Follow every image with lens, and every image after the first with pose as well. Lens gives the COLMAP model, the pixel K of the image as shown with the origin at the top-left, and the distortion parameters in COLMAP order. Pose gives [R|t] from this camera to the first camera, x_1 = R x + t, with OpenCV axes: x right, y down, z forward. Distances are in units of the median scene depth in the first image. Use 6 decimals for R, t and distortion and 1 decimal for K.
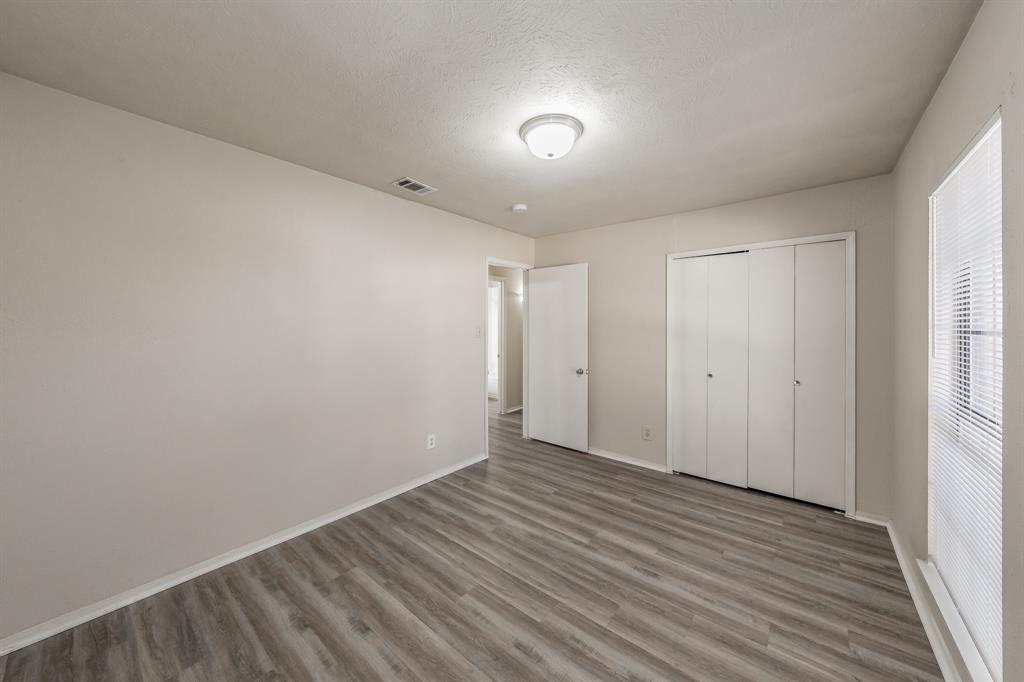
lens RADIAL K [[366.9, 0, 493.9], [0, 366.9, 325.7], [0, 0, 1]] dist [-0.000120, 0.000008]
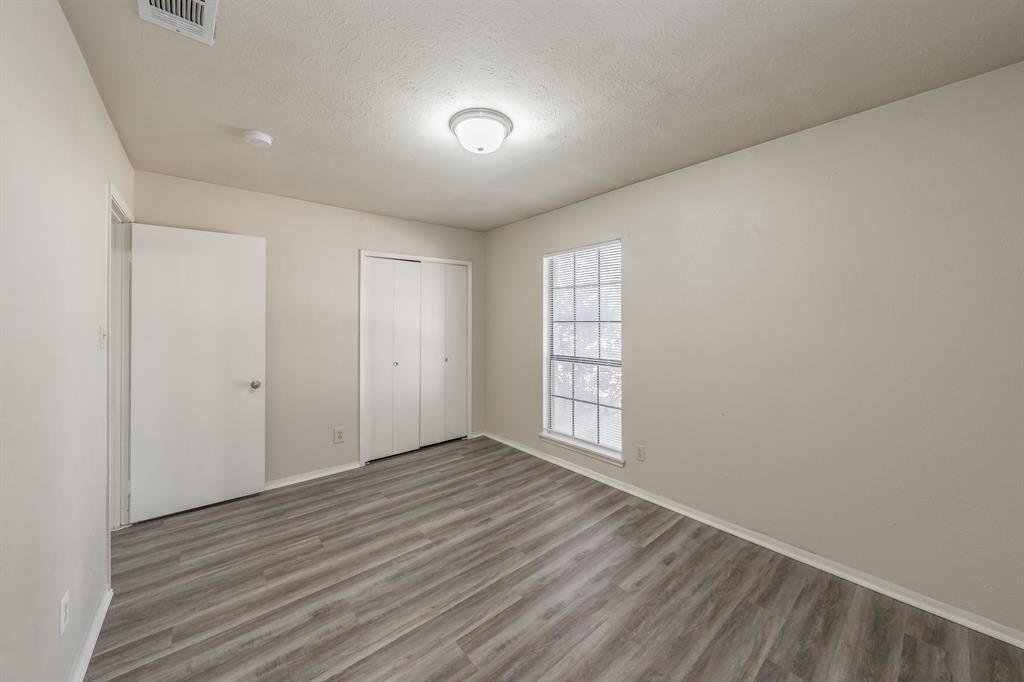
lens RADIAL K [[367.9, 0, 517.1], [0, 367.9, 320.8], [0, 0, 1]] dist [0.000456, -0.000006]
pose [[0.152127, -0.005554, 0.988345, -0.735773], [0.009707, 0.999944, 0.004125, -0.001435], [-0.988313, 0.008967, 0.152173, 0.666238]]
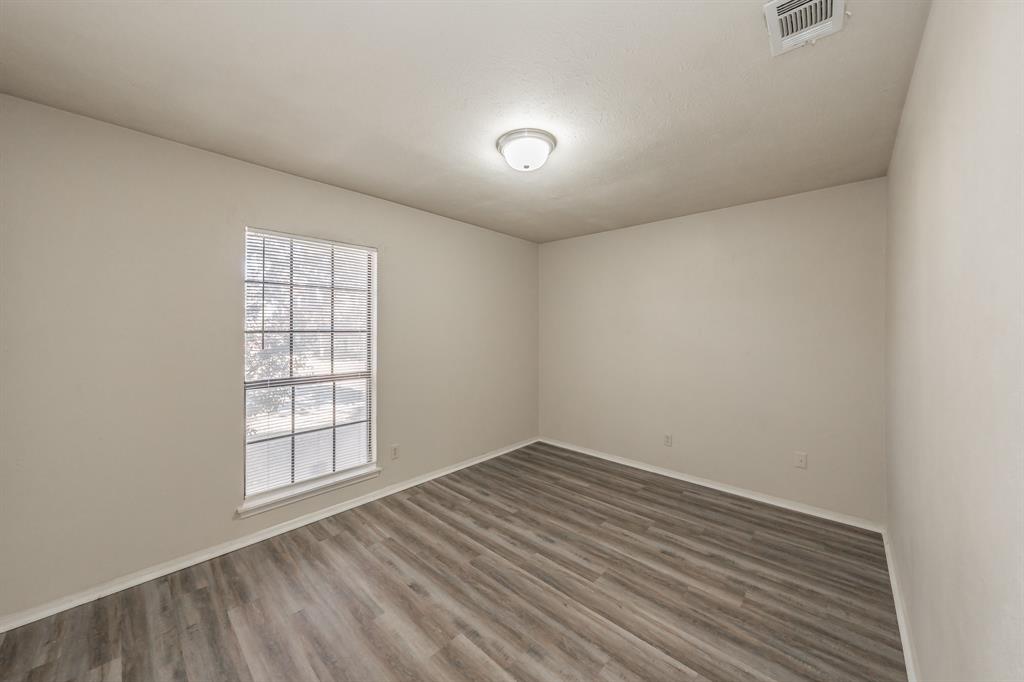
lens RADIAL K [[366.9, 0, 493.9], [0, 366.9, 325.7], [0, 0, 1]] dist [-0.000120, 0.000008]
pose [[-0.997943, -0.007917, 0.063623, 0.159384], [-0.008297, 0.999949, -0.005716, -0.005436], [-0.063574, -0.006232, -0.997958, 1.847399]]
